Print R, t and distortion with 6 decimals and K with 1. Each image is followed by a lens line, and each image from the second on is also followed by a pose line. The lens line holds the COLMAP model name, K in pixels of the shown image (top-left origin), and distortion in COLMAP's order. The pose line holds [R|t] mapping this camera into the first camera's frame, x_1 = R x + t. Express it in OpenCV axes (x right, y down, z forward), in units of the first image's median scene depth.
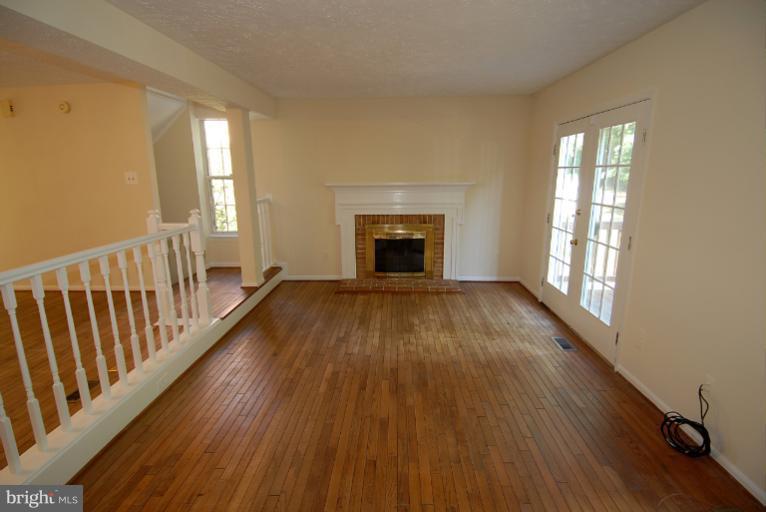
lens RADIAL K [[397.2, 0, 381.6], [0, 397.2, 259.9], [0, 0, 1]] dist [0.053509, -0.059433]
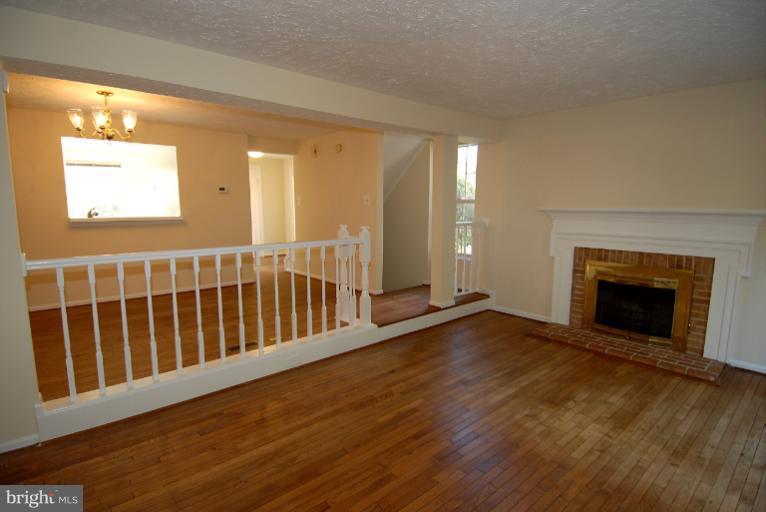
lens RADIAL K [[397.2, 0, 381.6], [0, 397.2, 259.9], [0, 0, 1]] dist [0.053509, -0.059433]
pose [[0.684561, 0.112720, -0.720188, 0.297011], [-0.162593, 0.986693, -0.000117, -0.026952], [0.710591, 0.117177, 0.693779, 0.185959]]
